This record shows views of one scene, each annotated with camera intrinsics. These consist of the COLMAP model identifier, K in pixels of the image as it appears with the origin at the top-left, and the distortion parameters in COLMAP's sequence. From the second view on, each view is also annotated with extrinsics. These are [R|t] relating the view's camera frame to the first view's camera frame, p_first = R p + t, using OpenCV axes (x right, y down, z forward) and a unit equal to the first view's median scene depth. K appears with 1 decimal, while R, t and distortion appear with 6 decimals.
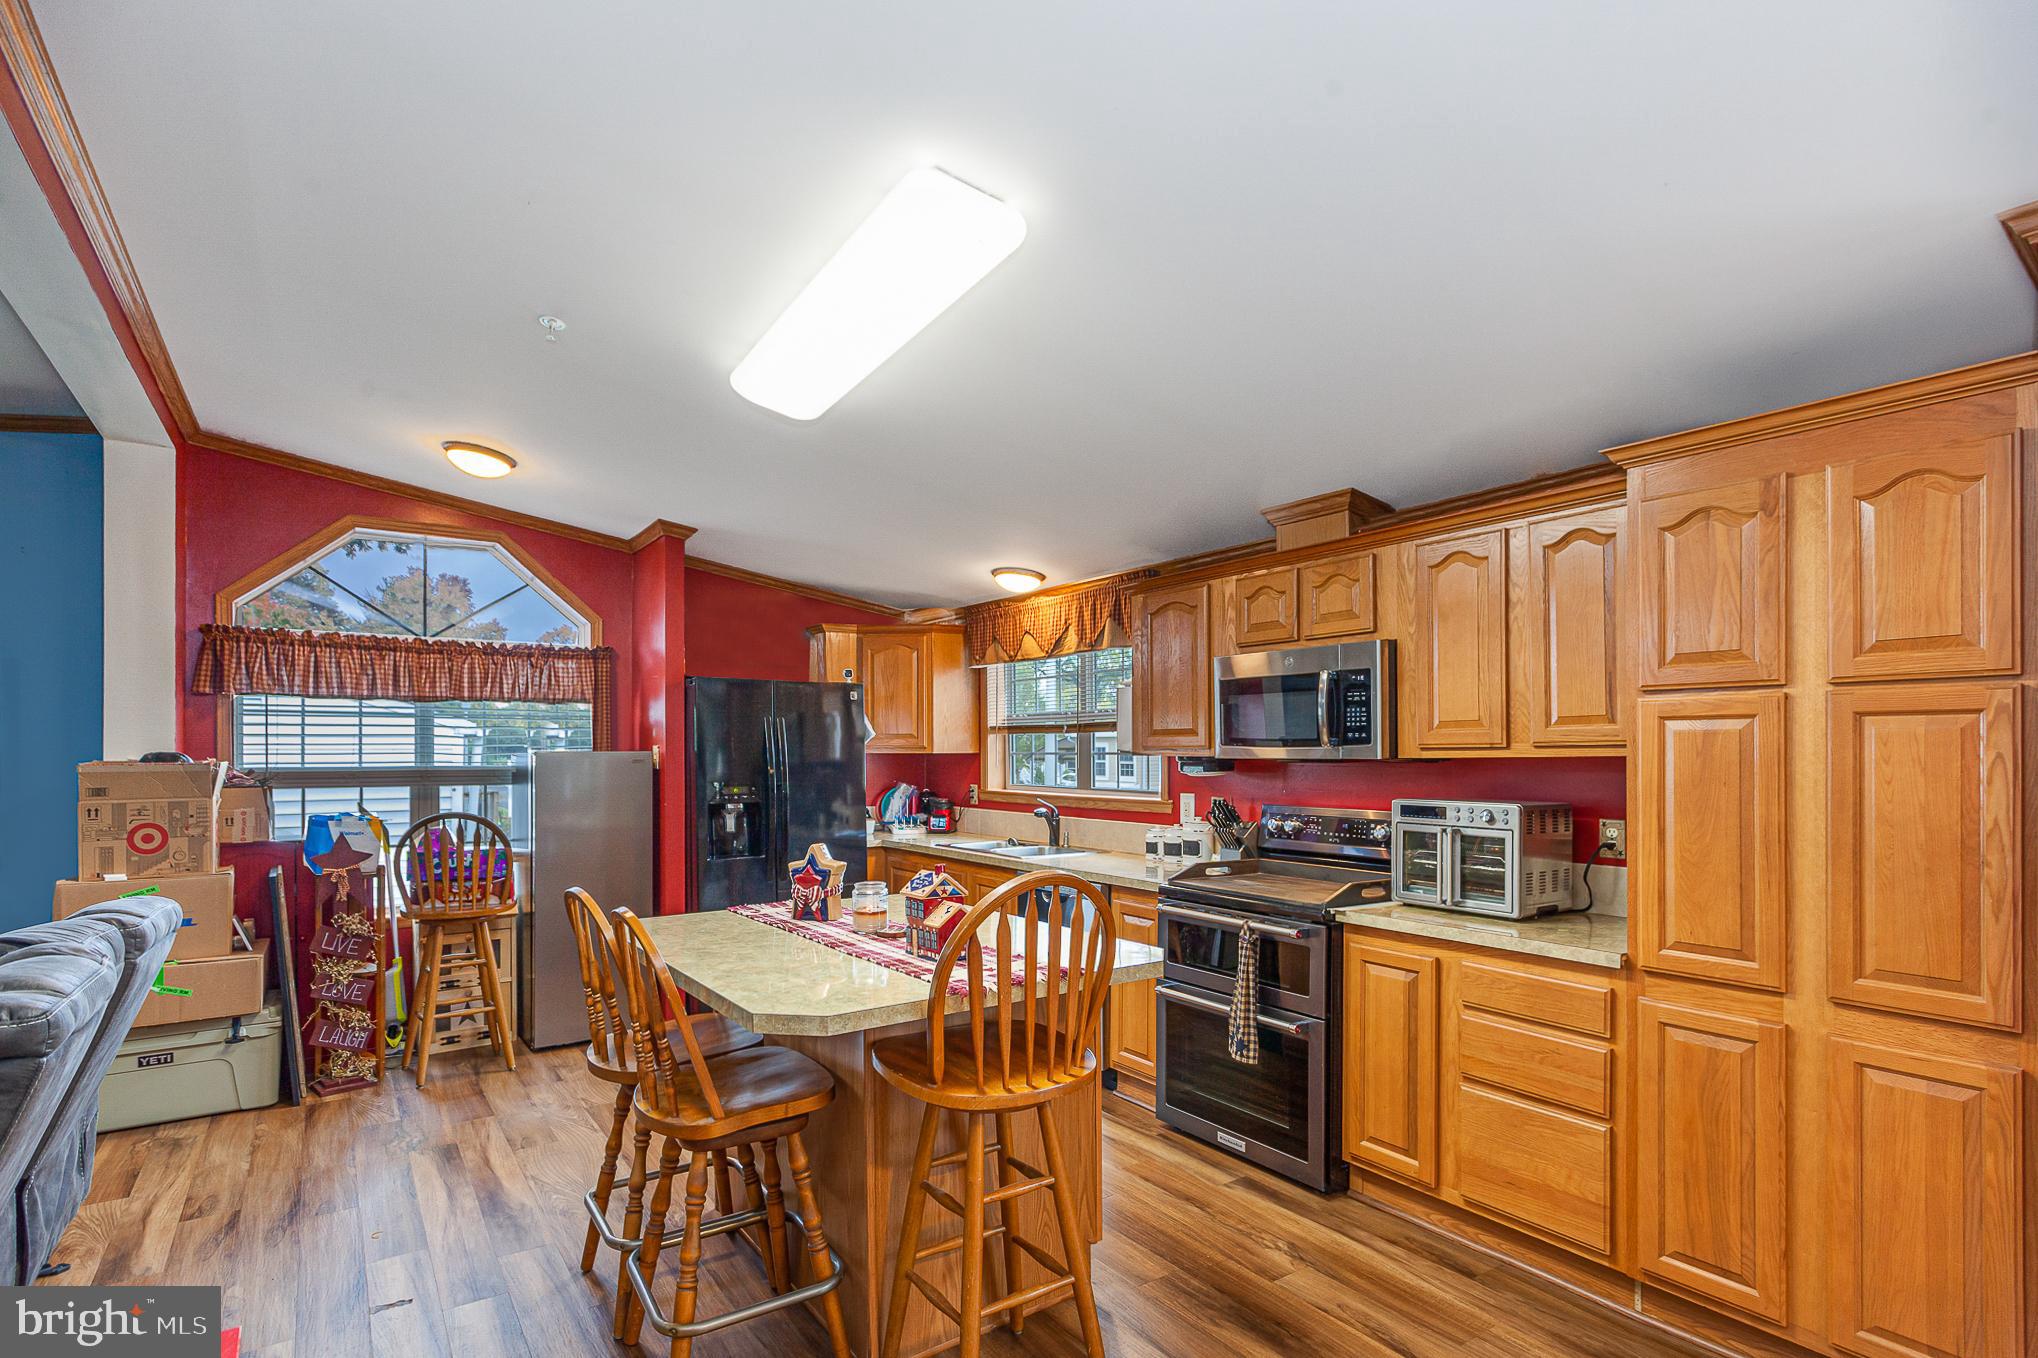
lens RADIAL K [[1026.8, 0, 1015.0], [0, 1026.8, 751.6], [0, 0, 1]] dist [0.007327, 0.002714]
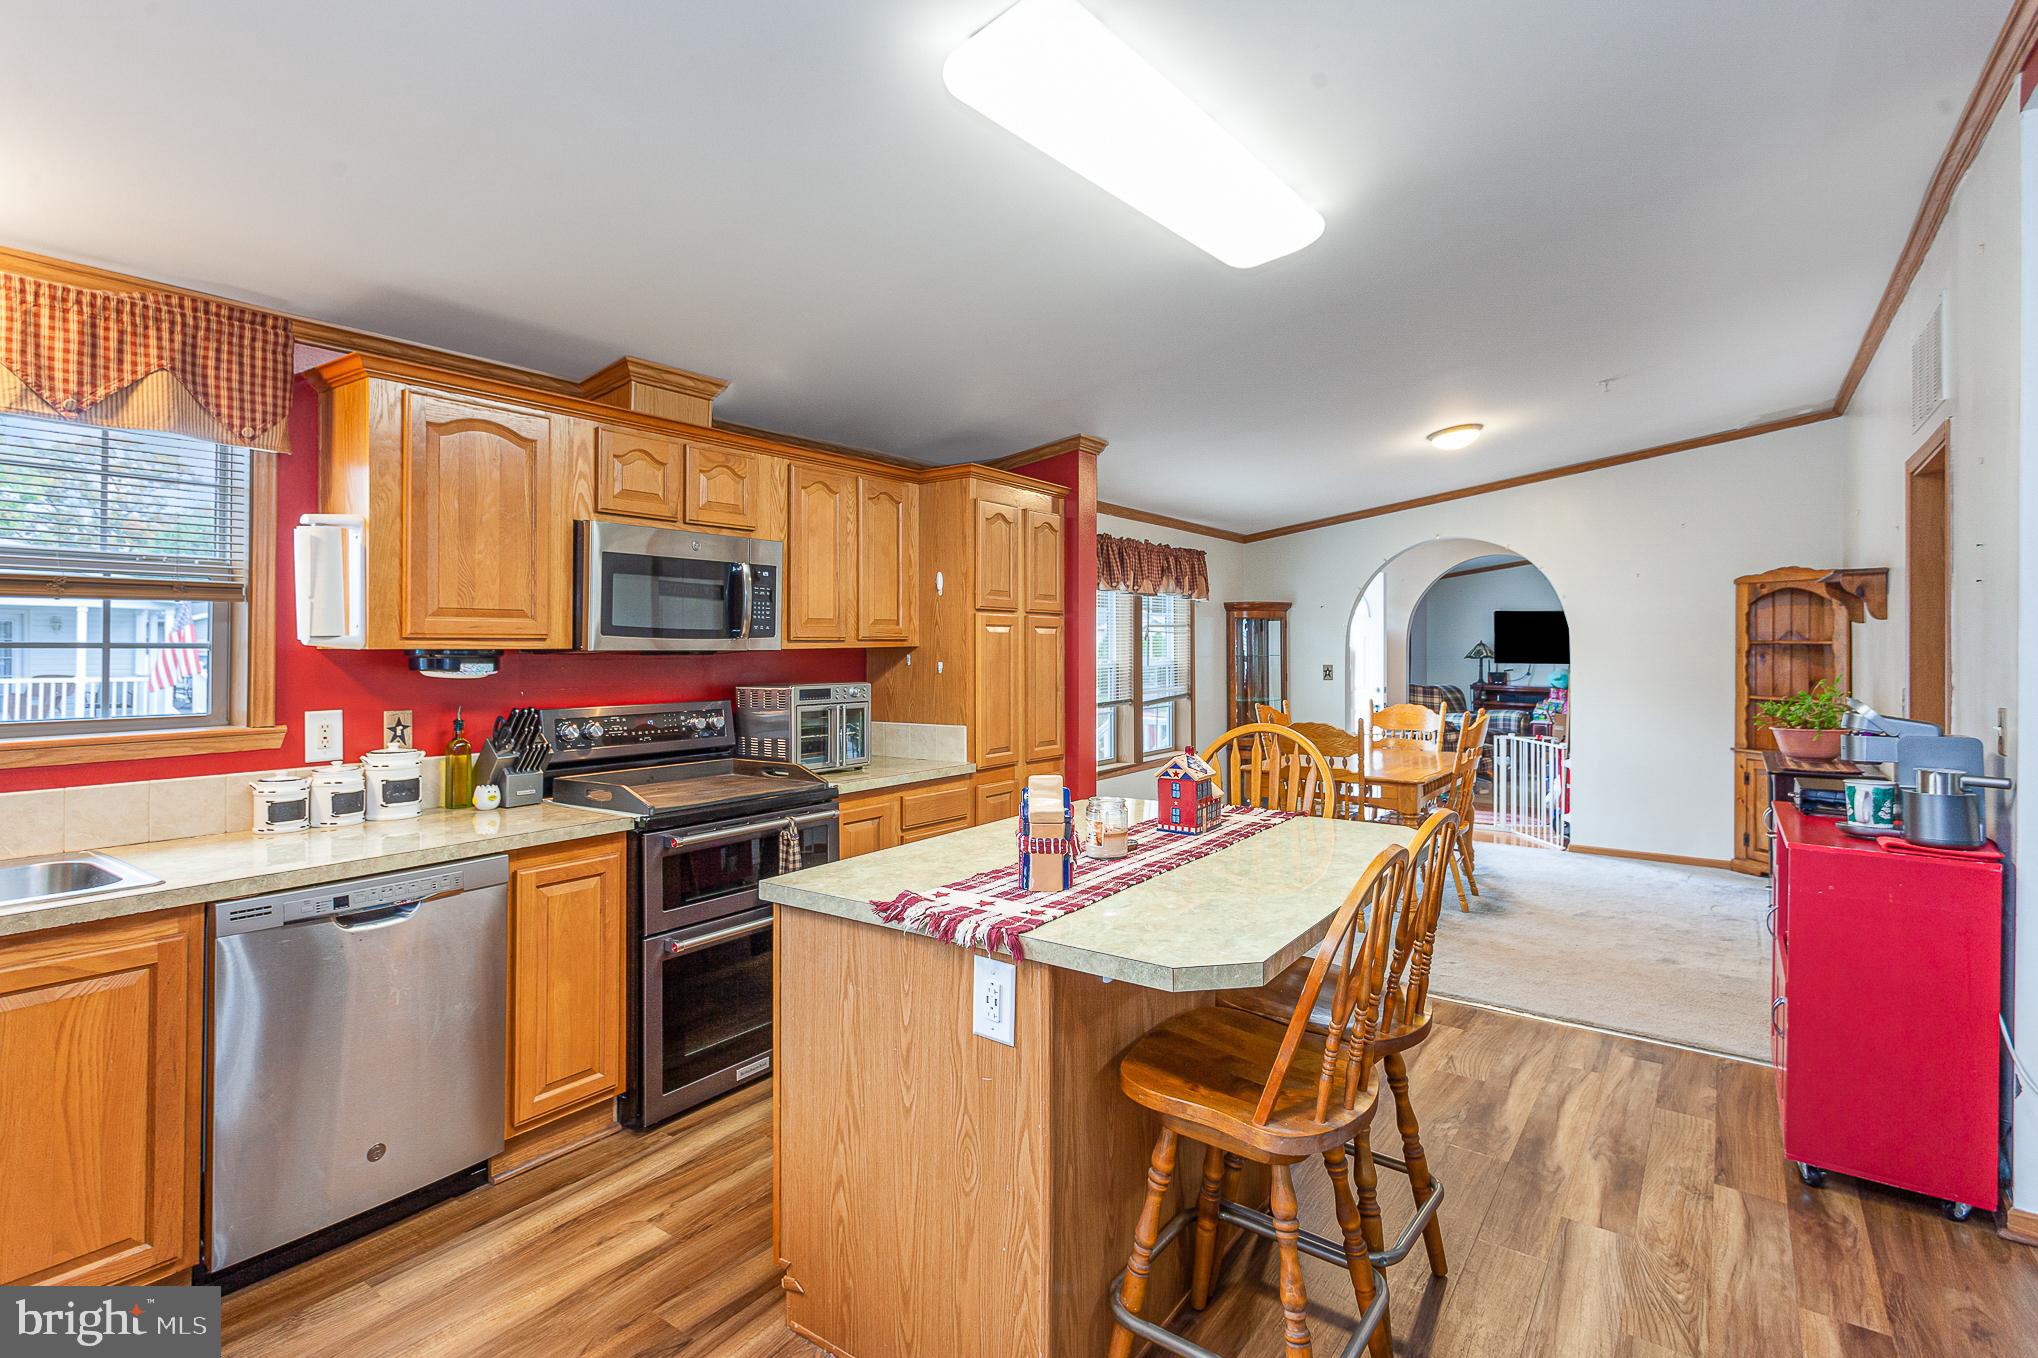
lens RADIAL K [[1026.8, 0, 1036.9], [0, 1026.8, 639.1], [0, 0, 1]] dist [0.007327, 0.002714]
pose [[-0.362590, 0.006016, 0.931929, -0.647314], [-0.001485, 0.999974, -0.007033, 0.002379], [-0.931948, -0.003934, -0.362572, 0.962537]]
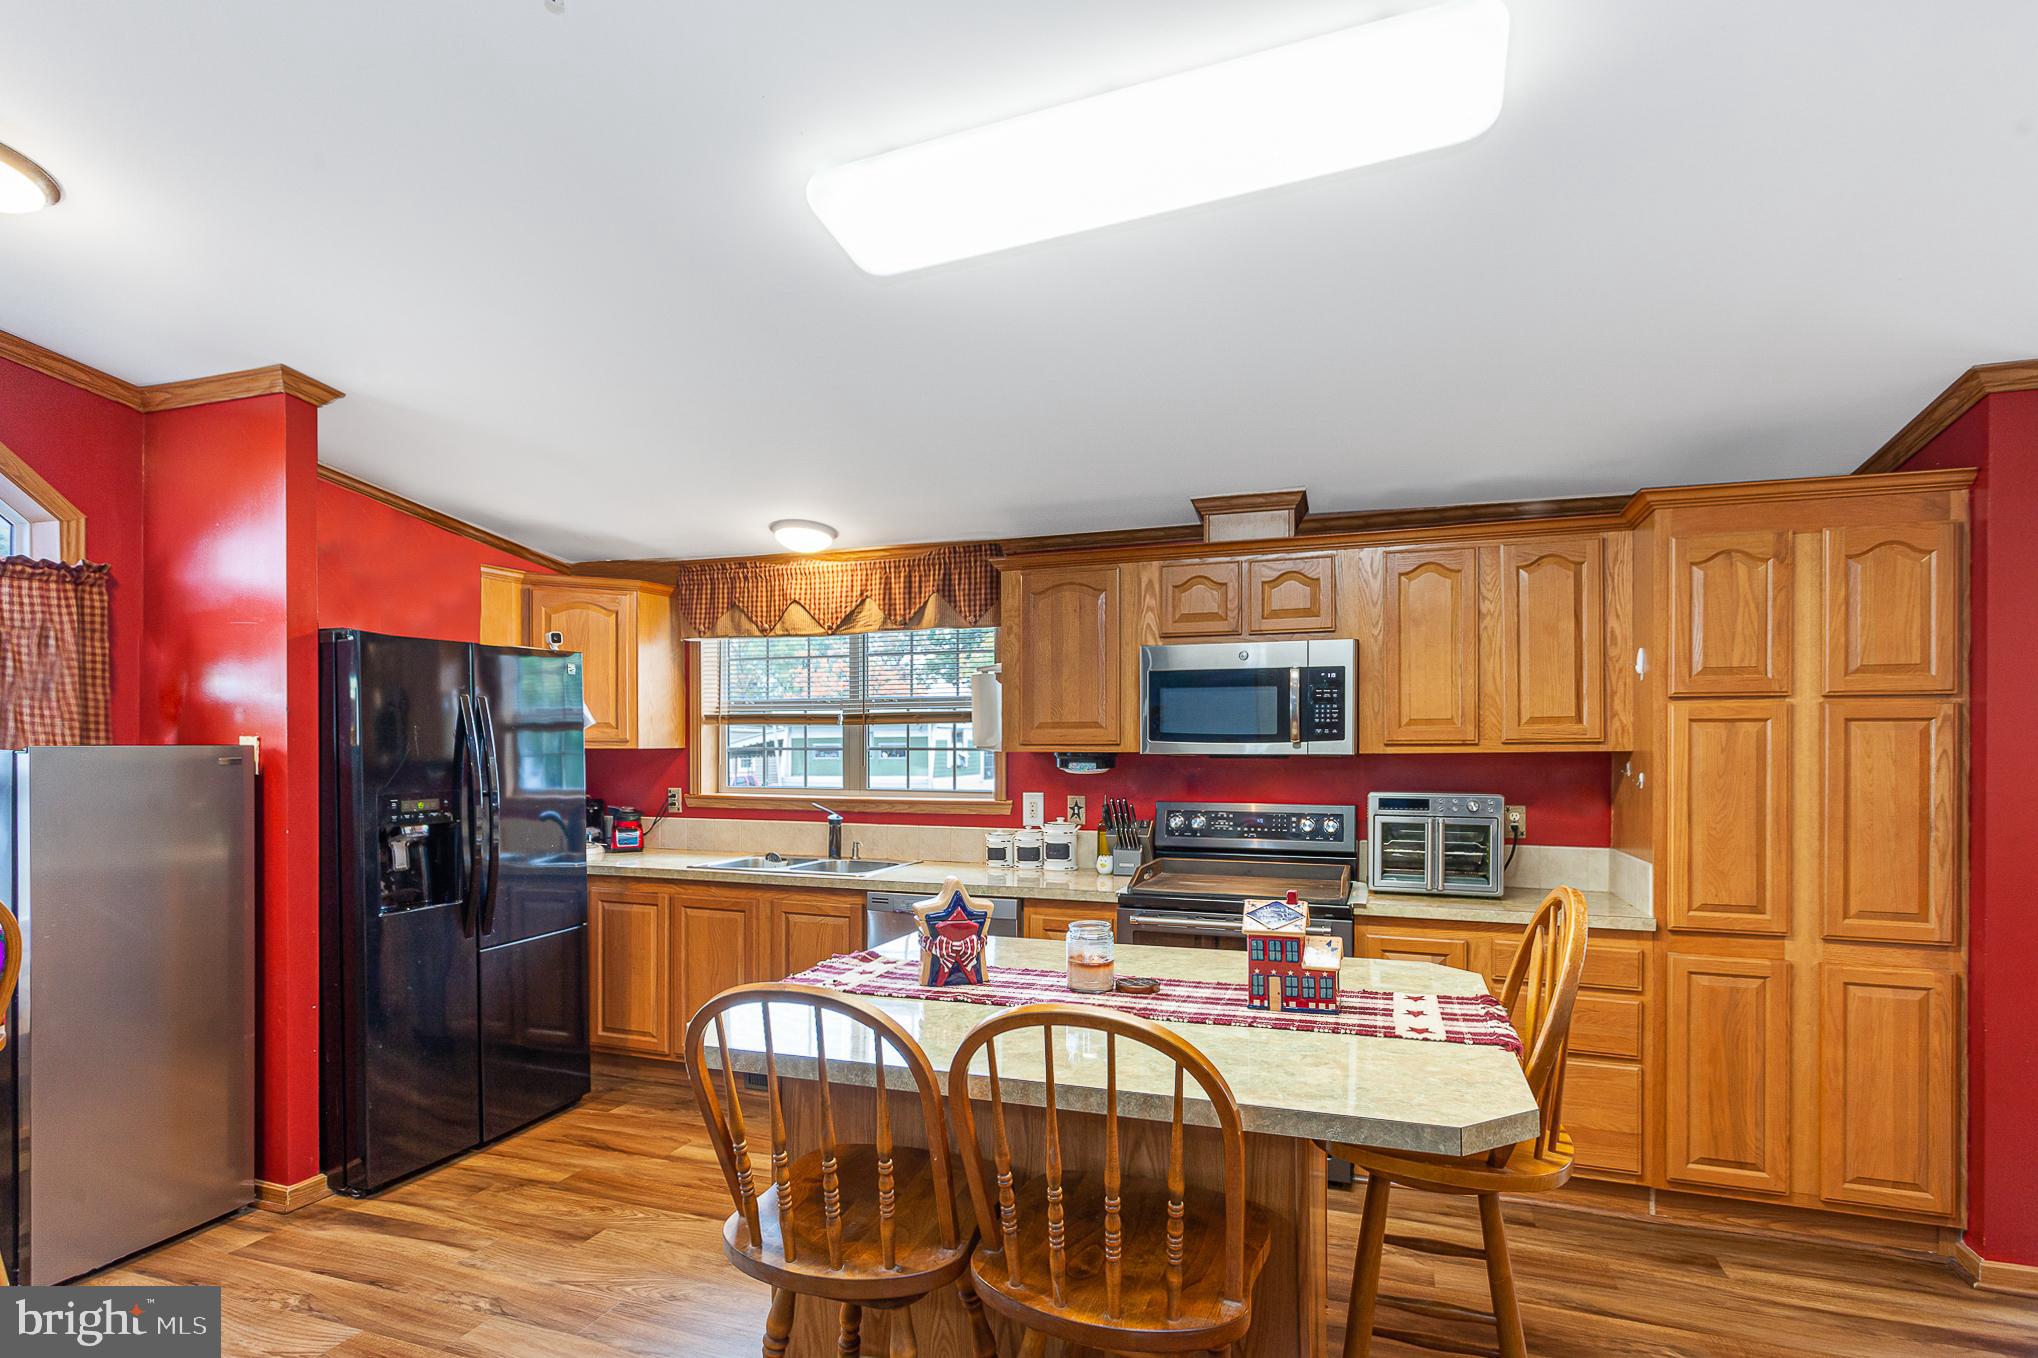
lens RADIAL K [[1026.8, 0, 1044.6], [0, 1026.8, 756.5], [0, 0, 1]] dist [0.007327, 0.002714]
pose [[0.803698, -0.005000, 0.595017, -0.431686], [-0.001188, 0.999949, 0.010007, -0.000730], [-0.595037, -0.008749, 0.803651, 0.296920]]
